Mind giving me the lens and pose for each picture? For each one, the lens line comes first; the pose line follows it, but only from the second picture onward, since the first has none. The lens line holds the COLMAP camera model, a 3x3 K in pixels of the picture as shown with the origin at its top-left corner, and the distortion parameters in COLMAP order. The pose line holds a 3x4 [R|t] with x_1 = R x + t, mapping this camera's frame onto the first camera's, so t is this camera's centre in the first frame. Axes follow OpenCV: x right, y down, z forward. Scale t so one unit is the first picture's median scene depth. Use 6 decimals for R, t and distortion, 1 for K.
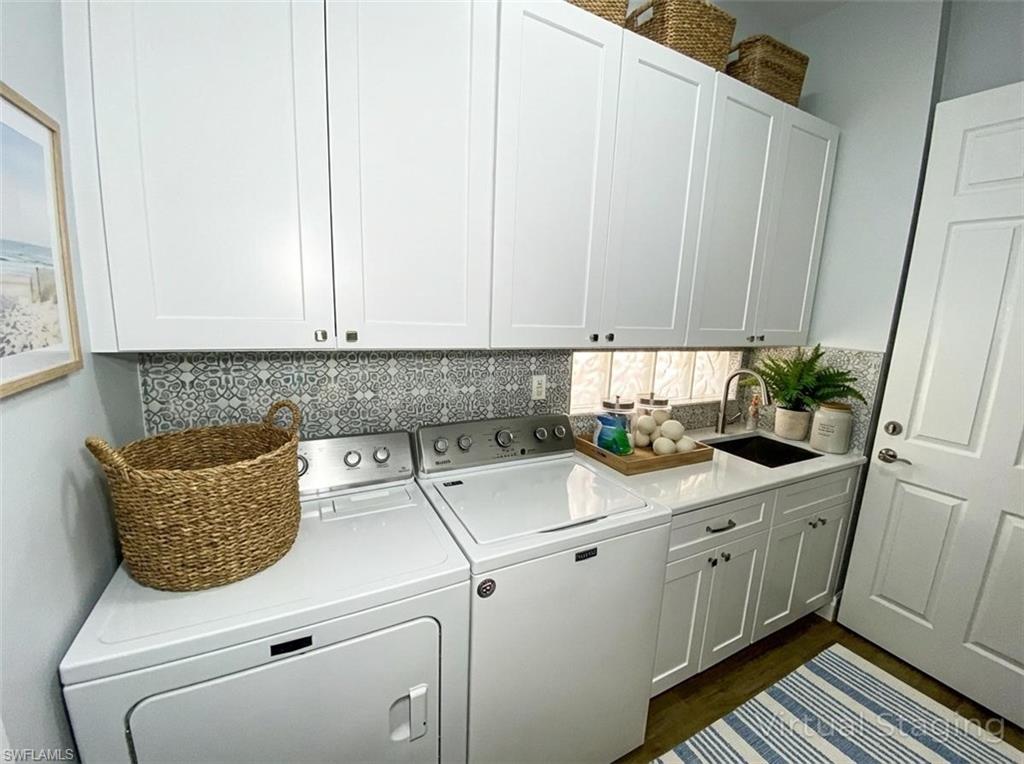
lens RADIAL K [[415.6, 0, 514.0], [0, 415.6, 384.9], [0, 0, 1]] dist [0.002911, -0.012423]
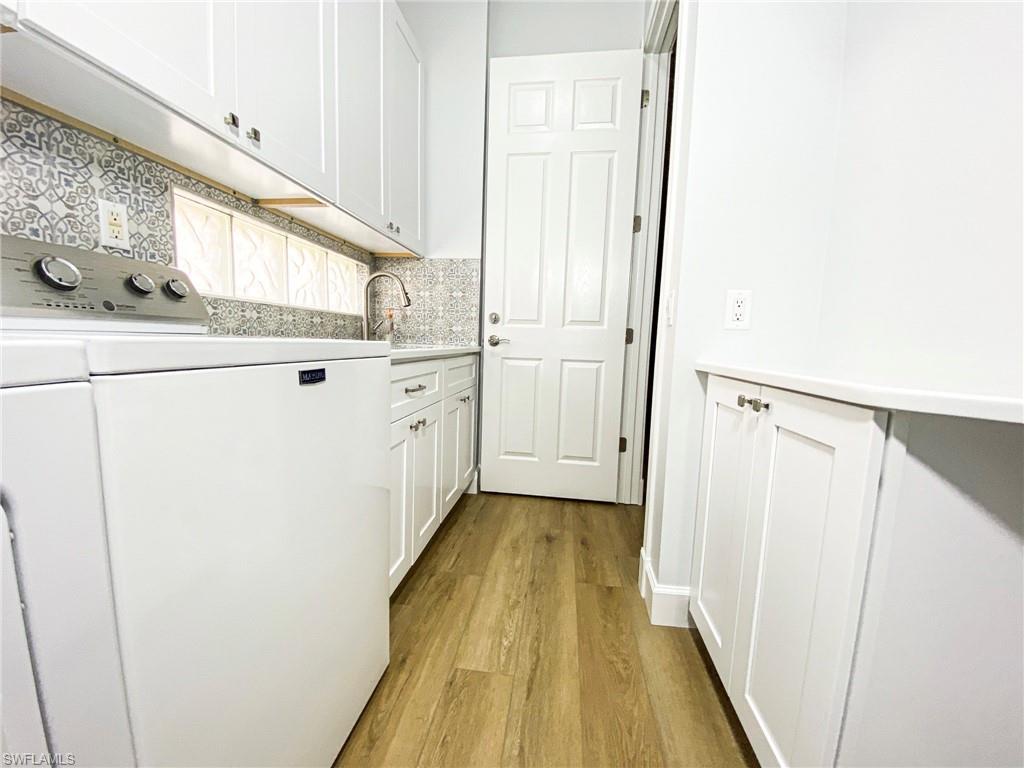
lens RADIAL K [[411.4, 0, 506.7], [0, 411.4, 389.7], [0, 0, 1]] dist [0.002312, -0.007242]
pose [[0.584447, -0.121985, 0.802210, -0.102870], [0.140342, 0.988932, 0.048133, 0.277662], [-0.799203, 0.084453, 0.595099, 0.244230]]
